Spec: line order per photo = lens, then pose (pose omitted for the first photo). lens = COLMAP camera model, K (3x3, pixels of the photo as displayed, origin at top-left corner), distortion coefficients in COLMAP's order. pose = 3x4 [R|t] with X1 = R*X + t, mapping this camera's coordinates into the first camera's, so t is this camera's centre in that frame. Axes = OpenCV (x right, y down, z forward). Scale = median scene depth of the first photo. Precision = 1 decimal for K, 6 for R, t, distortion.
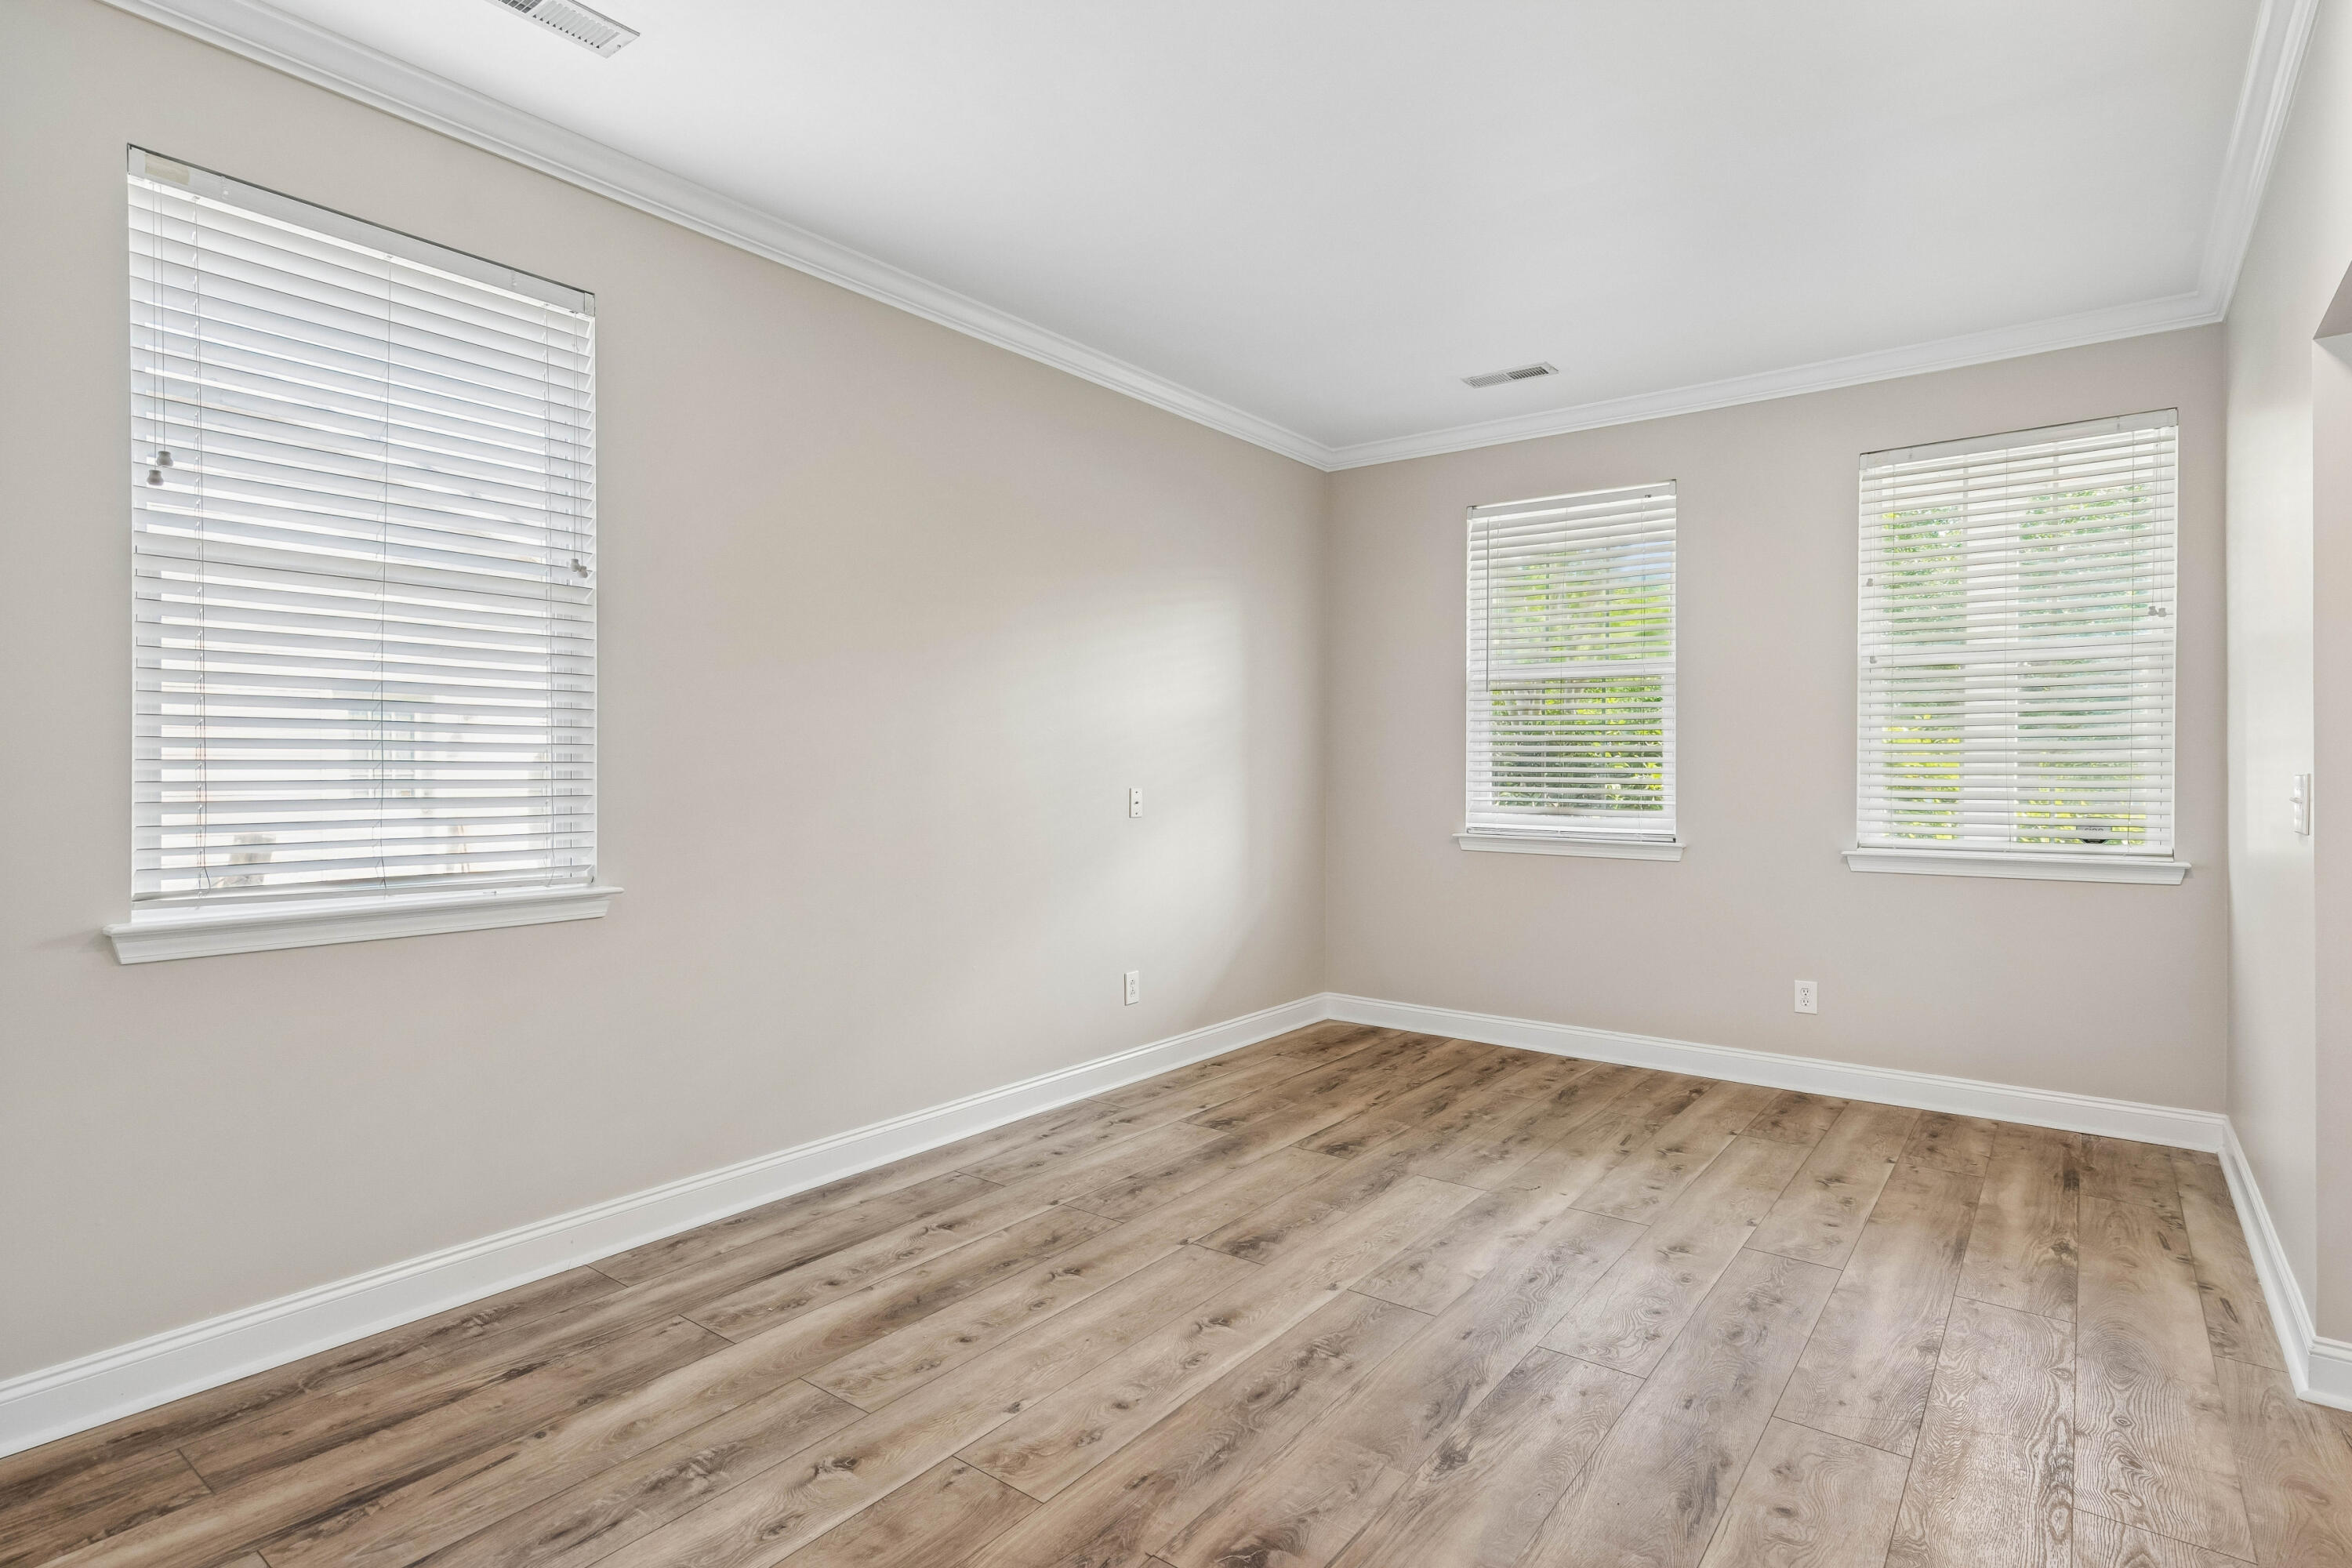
lens RADIAL K [[1155.2, 0, 1176.4], [0, 1155.2, 777.4], [0, 0, 1]] dist [0.000608, 0.000323]
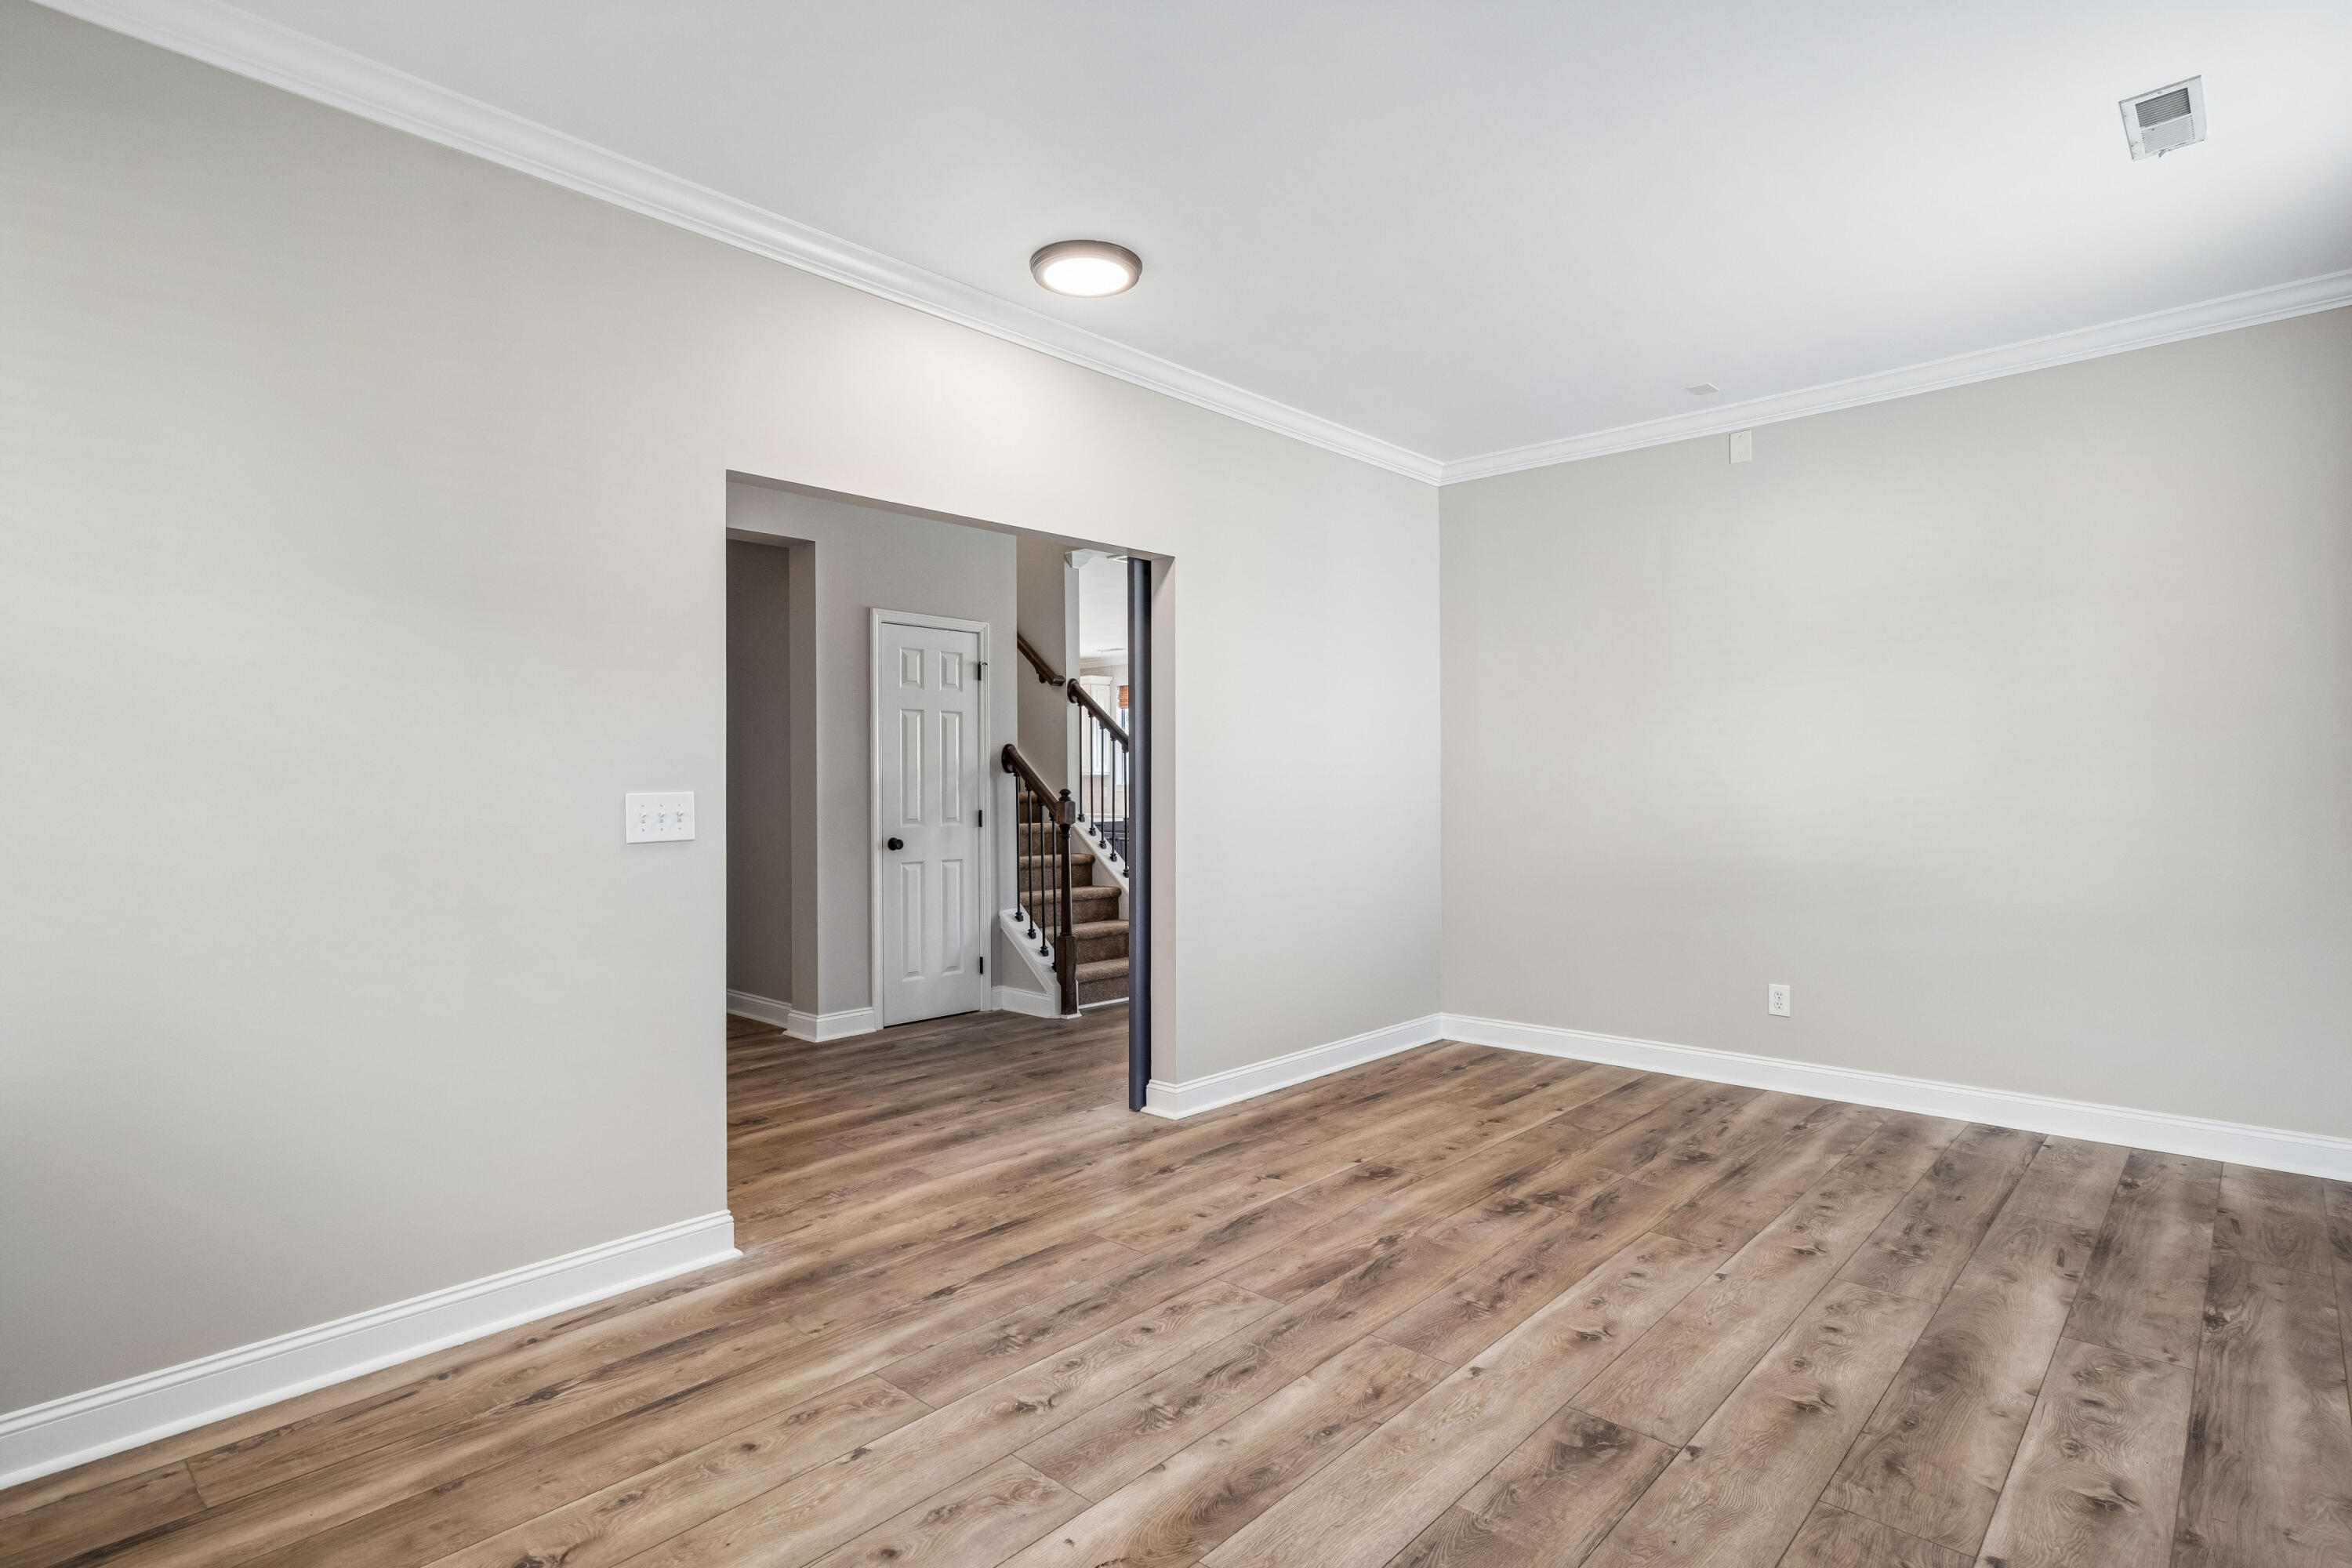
lens RADIAL K [[1155.2, 0, 1176.2], [0, 1155.2, 782.5], [0, 0, 1]] dist [0.000608, 0.000323]
pose [[-0.995561, 0.006113, 0.093917, 0.312159], [0.006984, 0.999936, 0.008953, -0.021115], [-0.093856, 0.009570, -0.995540, 2.130774]]
